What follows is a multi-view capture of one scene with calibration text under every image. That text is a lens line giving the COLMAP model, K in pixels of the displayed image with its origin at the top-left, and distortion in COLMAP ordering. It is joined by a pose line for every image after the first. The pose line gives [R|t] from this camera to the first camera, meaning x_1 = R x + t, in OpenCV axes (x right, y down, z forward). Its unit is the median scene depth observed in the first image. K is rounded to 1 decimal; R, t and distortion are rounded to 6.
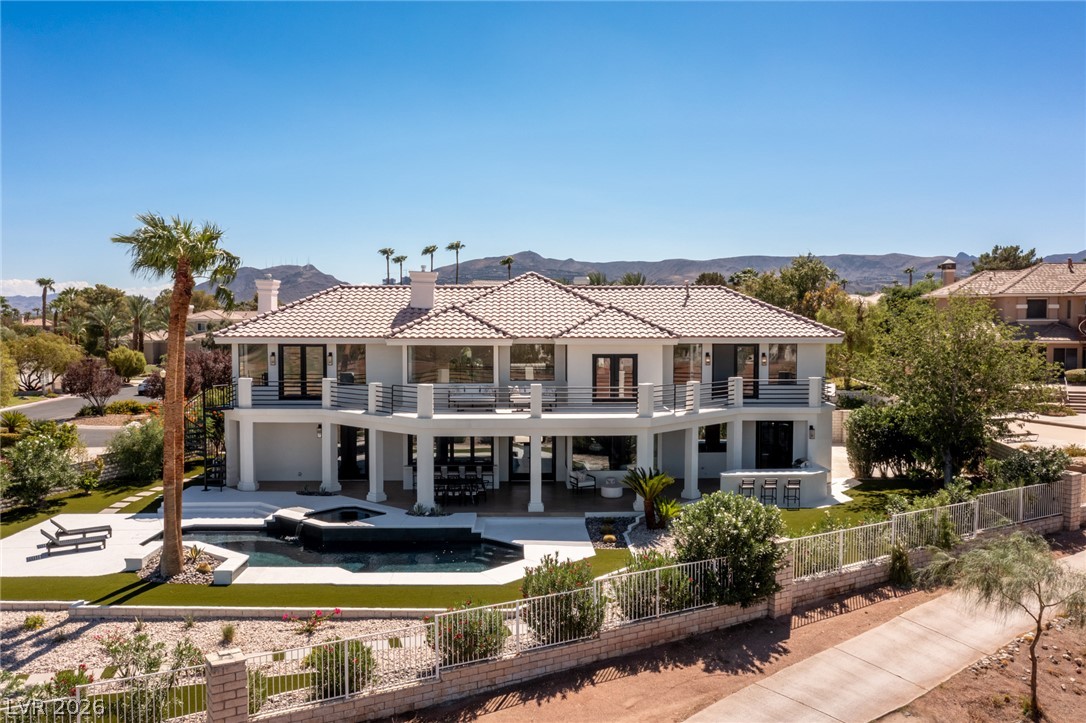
lens RADIAL K [[878.3, 0, 540.2], [0, 878.3, 363.7], [0, 0, 1]] dist [-0.016409, 0.013567]
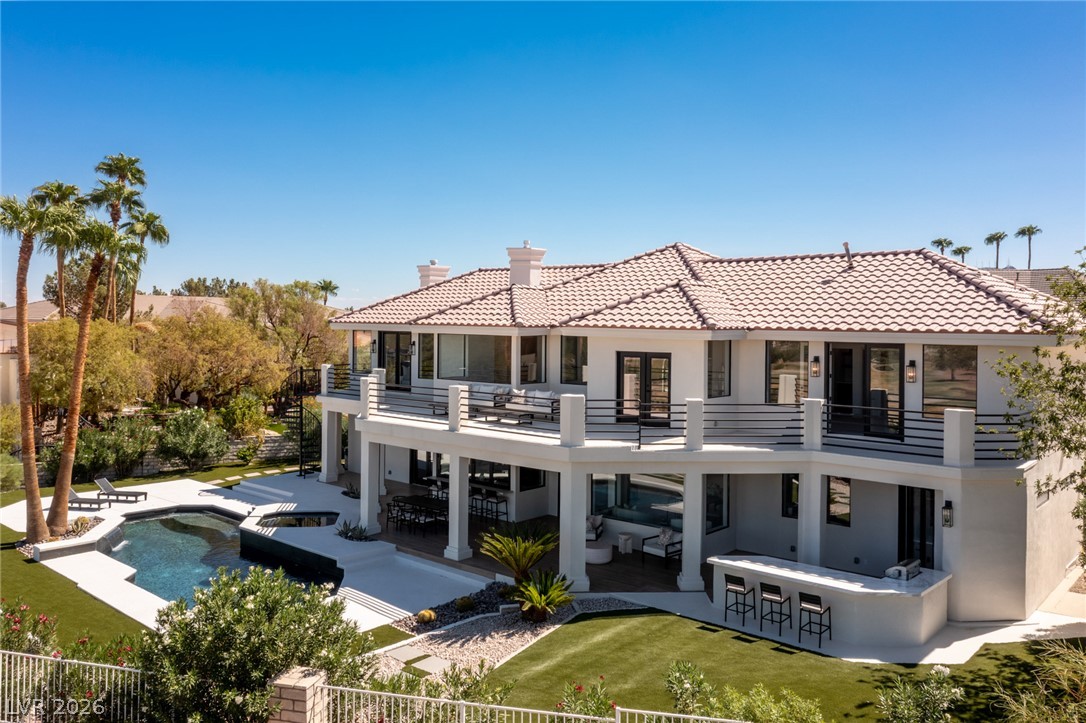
lens RADIAL K [[878.3, 0, 542.3], [0, 878.3, 357.7], [0, 0, 1]] dist [-0.016409, 0.013567]
pose [[0.724426, 0.035967, -0.688414, 0.491486], [-0.046132, 0.998929, 0.003645, -0.005542], [0.687808, 0.029117, 0.725309, 0.452146]]
